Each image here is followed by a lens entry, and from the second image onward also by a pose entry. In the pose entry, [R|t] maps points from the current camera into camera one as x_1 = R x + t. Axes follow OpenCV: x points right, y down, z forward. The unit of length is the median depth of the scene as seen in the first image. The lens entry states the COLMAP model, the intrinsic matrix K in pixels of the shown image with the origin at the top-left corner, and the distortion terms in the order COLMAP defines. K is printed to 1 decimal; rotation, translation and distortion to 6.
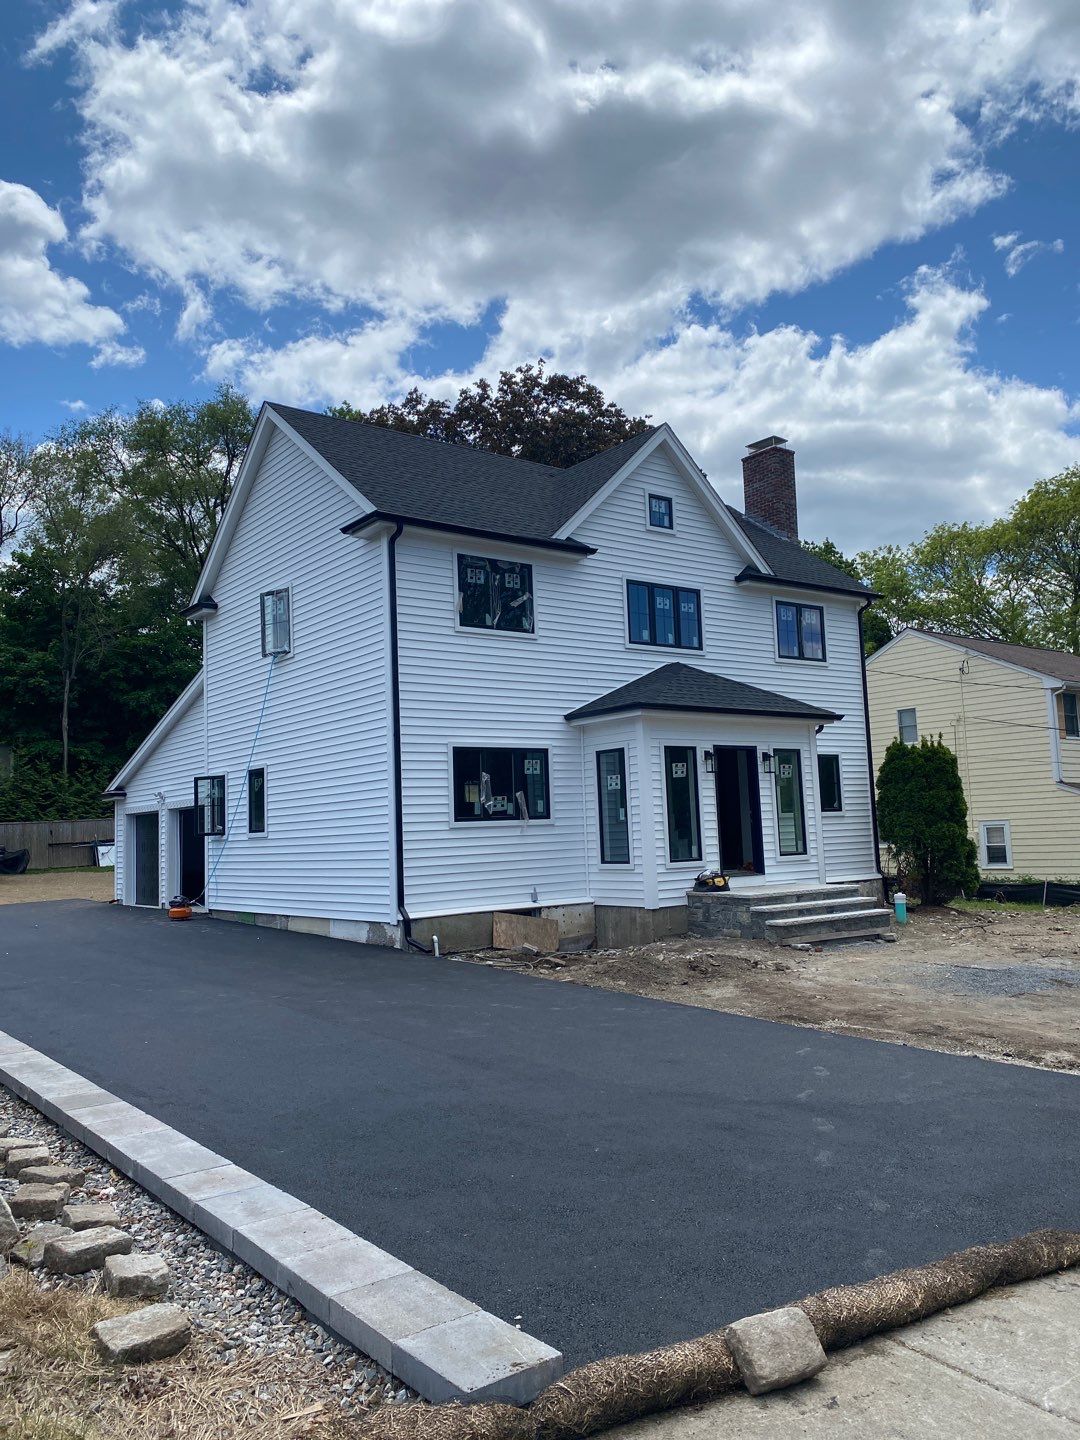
lens RADIAL K [[1090.3, 0, 508.7], [0, 1090.3, 713.6], [0, 0, 1]] dist [0.132706, -0.228094]
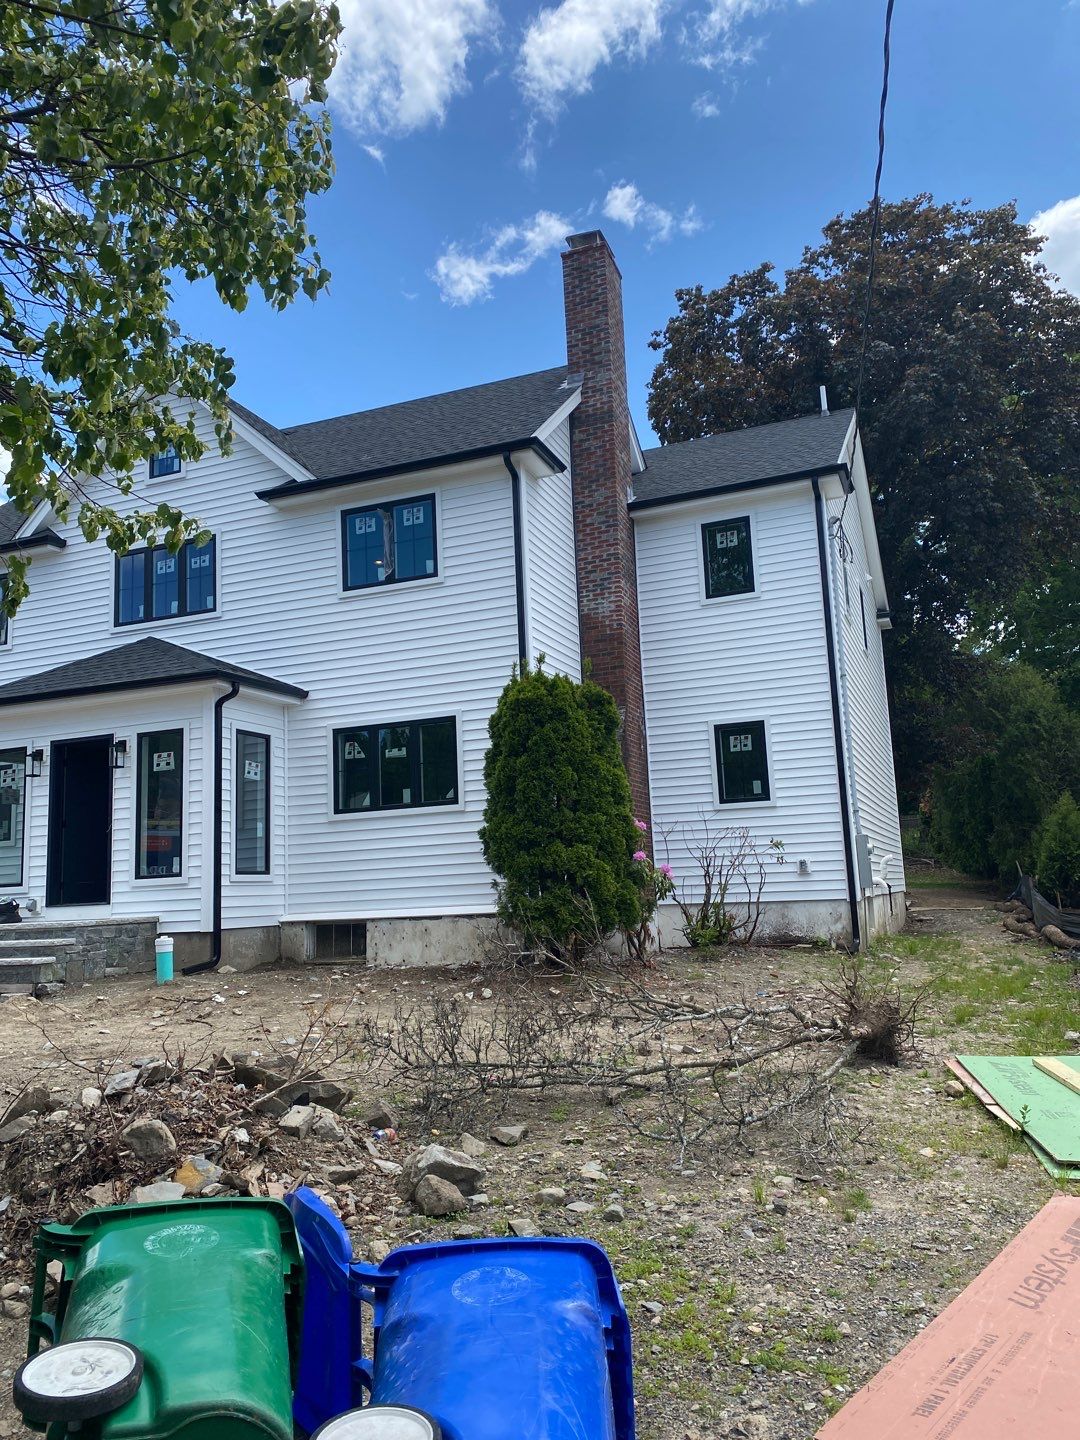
lens RADIAL K [[1090.3, 0, 508.7], [0, 1090.3, 713.6], [0, 0, 1]] dist [0.132706, -0.228094]
pose [[0.475697, -0.076289, -0.876295, 0.942287], [0.130668, 0.991307, -0.015368, 0.058086], [0.869849, -0.107193, 0.481531, 0.817584]]
